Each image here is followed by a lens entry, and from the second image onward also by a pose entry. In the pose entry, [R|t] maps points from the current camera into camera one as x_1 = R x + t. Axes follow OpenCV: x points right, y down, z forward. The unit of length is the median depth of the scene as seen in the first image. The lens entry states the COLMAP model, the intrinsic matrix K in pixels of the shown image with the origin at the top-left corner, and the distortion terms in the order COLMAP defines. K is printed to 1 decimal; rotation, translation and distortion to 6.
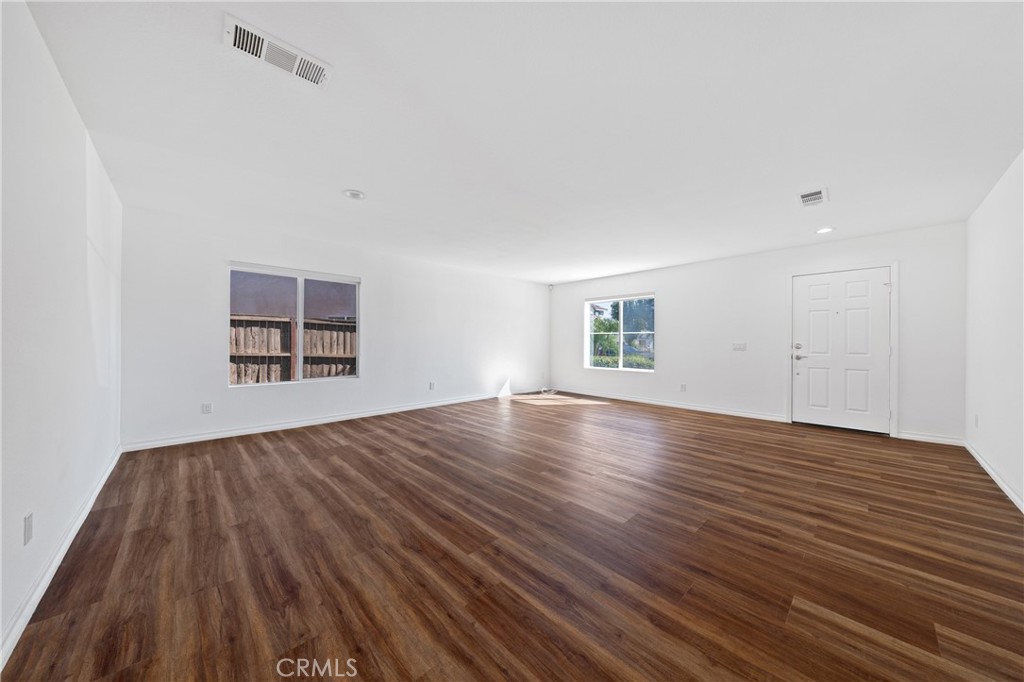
lens RADIAL K [[342.6, 0, 506.7], [0, 342.6, 336.2], [0, 0, 1]] dist [0.019998, -0.006707]
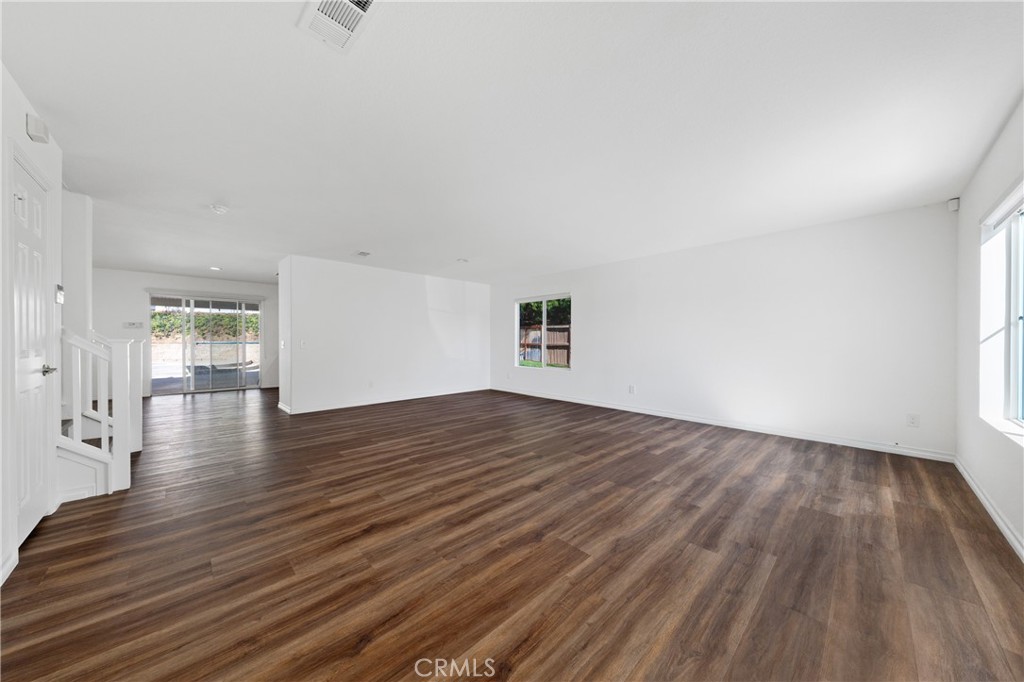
lens RADIAL K [[356.2, 0, 508.1], [0, 356.2, 343.0], [0, 0, 1]] dist [0.015659, -0.007917]
pose [[-0.009138, -0.003685, -0.999951, 1.640883], [0.008575, 0.999956, -0.003764, 0.045320], [0.999921, -0.008609, -0.009106, 1.499564]]
